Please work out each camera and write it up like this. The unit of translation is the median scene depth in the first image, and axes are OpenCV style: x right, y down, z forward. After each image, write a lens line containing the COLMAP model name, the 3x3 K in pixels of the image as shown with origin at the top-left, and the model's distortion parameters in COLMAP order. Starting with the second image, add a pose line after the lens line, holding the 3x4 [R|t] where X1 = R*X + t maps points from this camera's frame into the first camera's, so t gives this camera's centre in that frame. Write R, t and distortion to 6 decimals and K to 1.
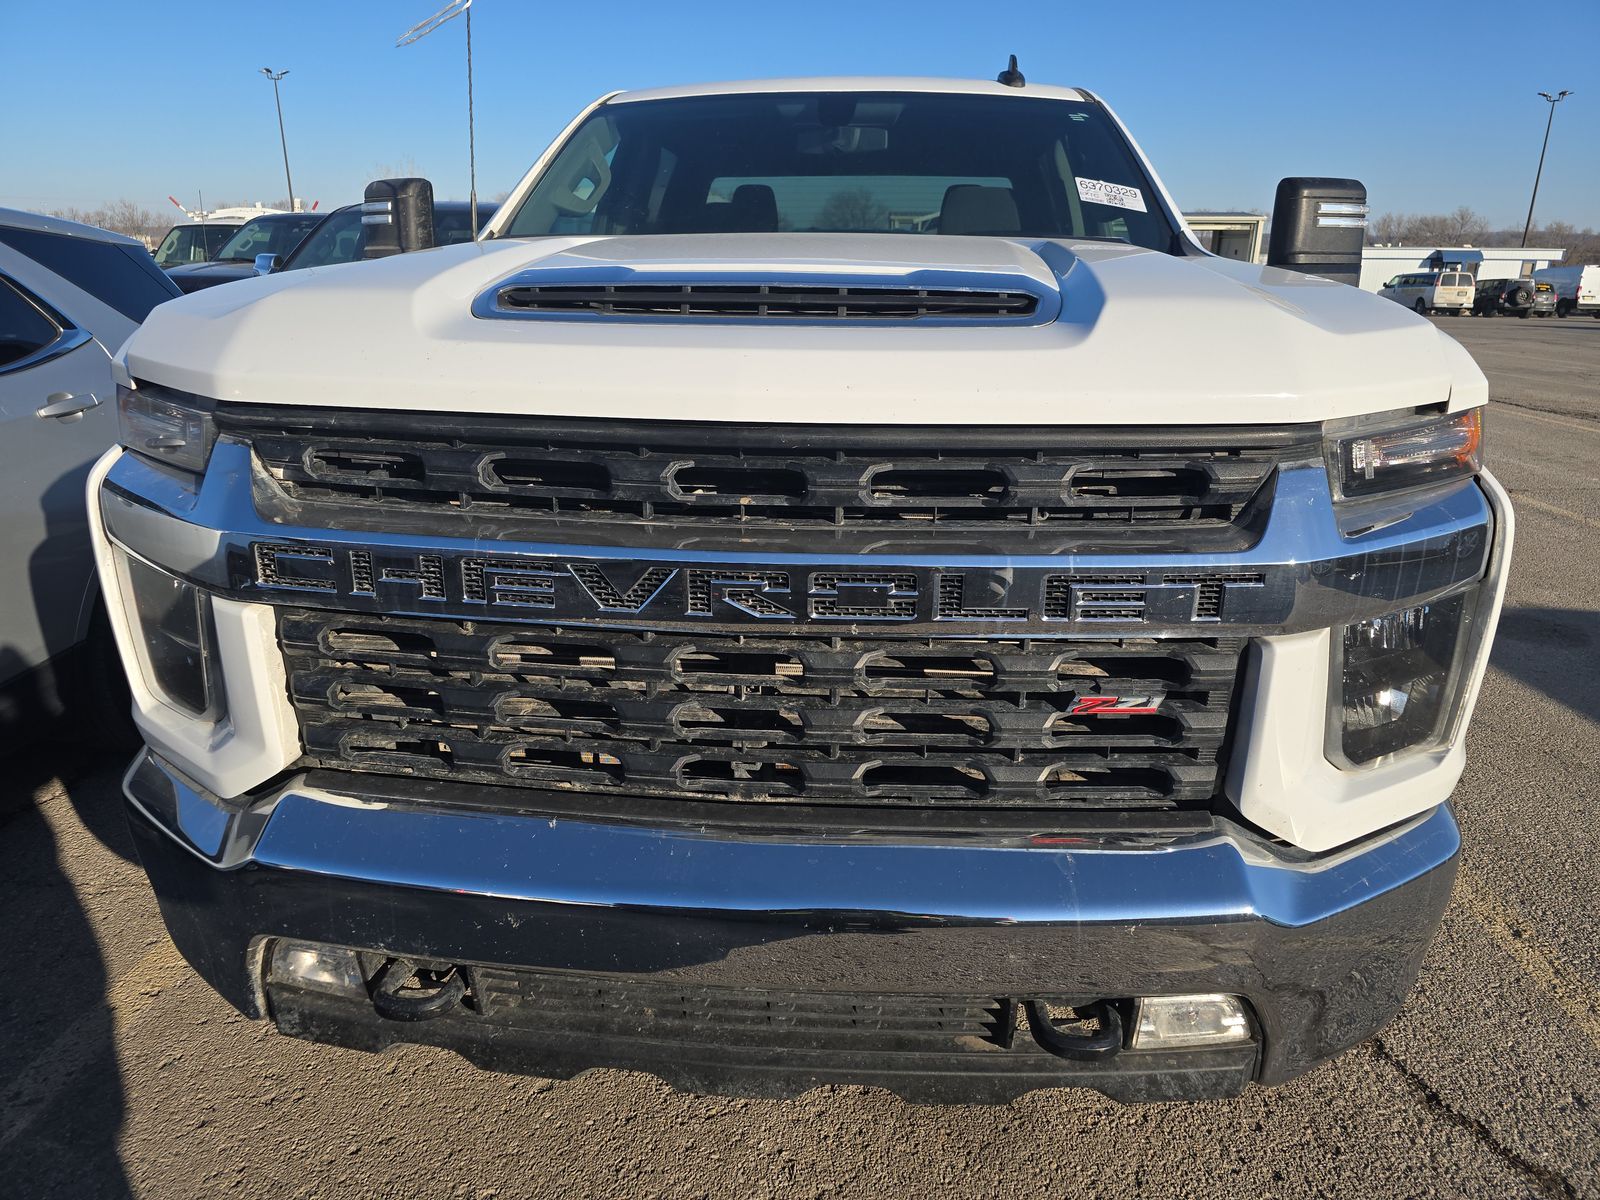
lens RADIAL K [[1096.2, 0, 801.2], [0, 1096.2, 623.3], [0, 0, 1]] dist [0.056749, 0.000154]
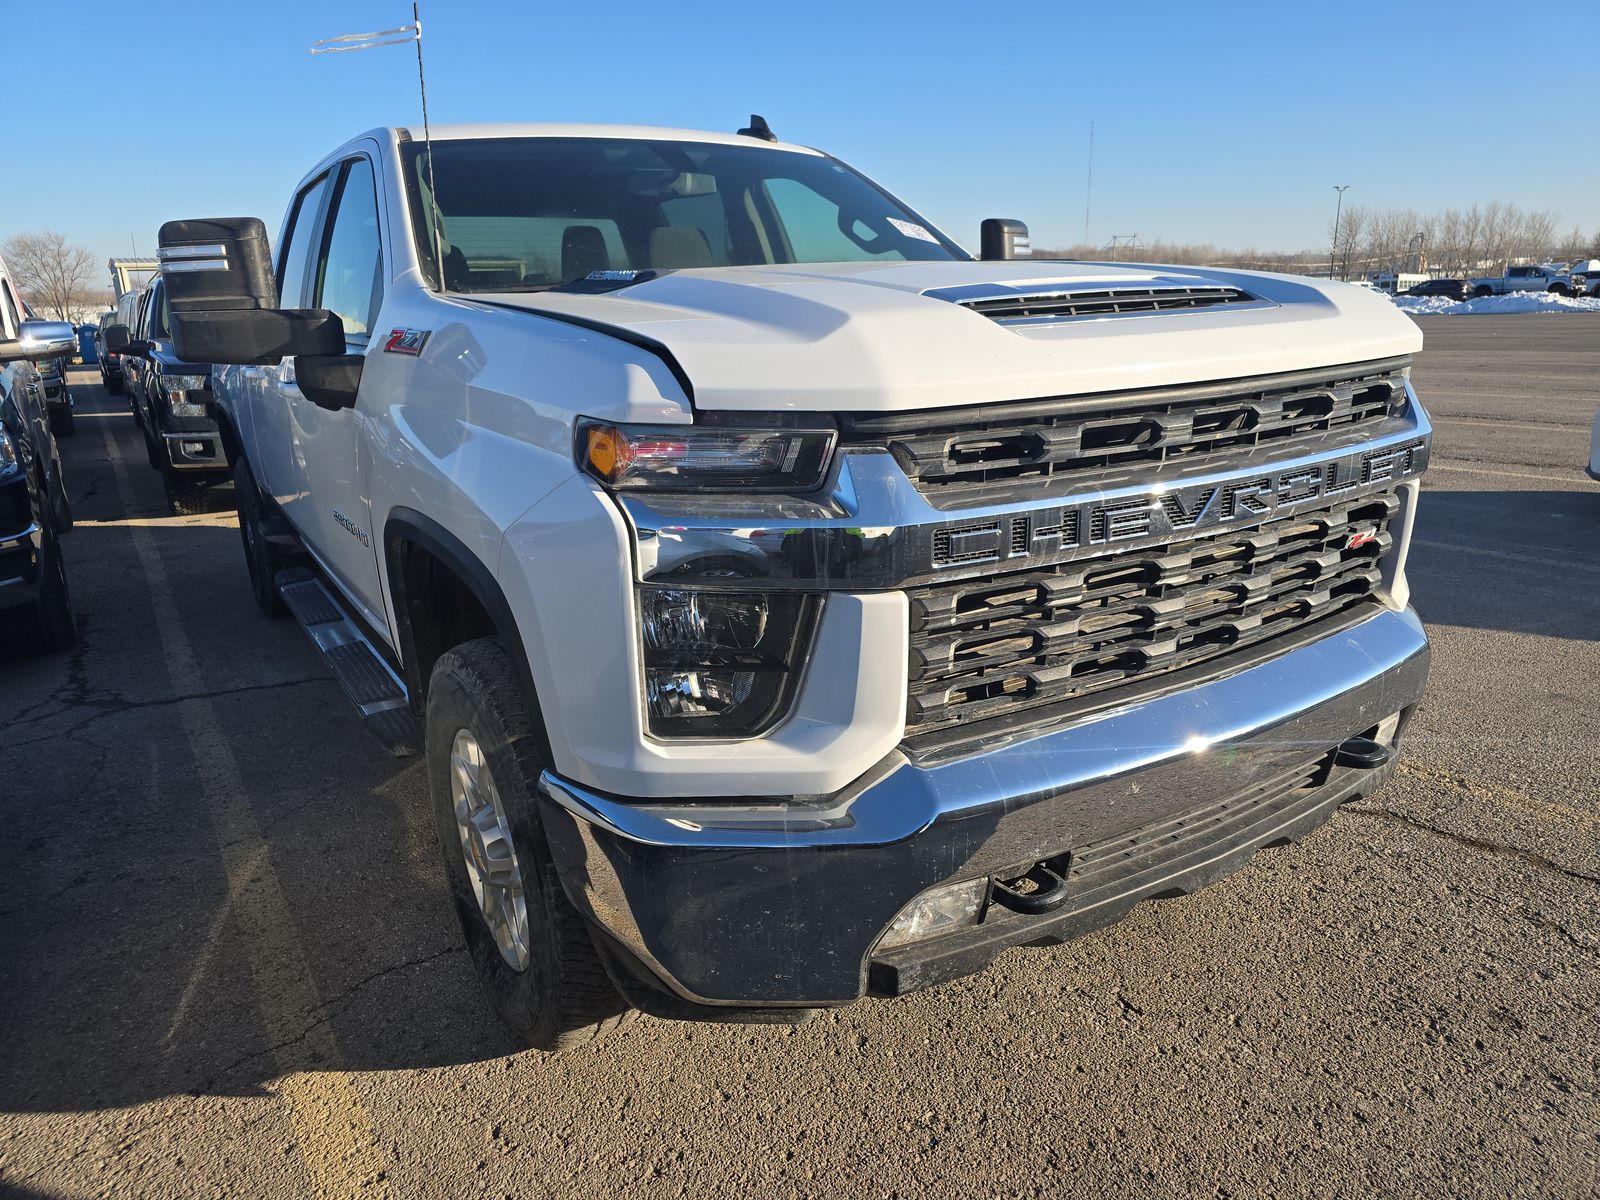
lens RADIAL K [[1091.6, 0, 800.0], [0, 1091.6, 600.0], [0, 0, 1]] dist [-0.006596, -0.000761]
pose [[0.859841, -0.171826, 0.480780, -0.715937], [0.193379, 0.981112, 0.004795, -0.009483], [-0.472524, 0.088850, 0.876828, 0.028495]]
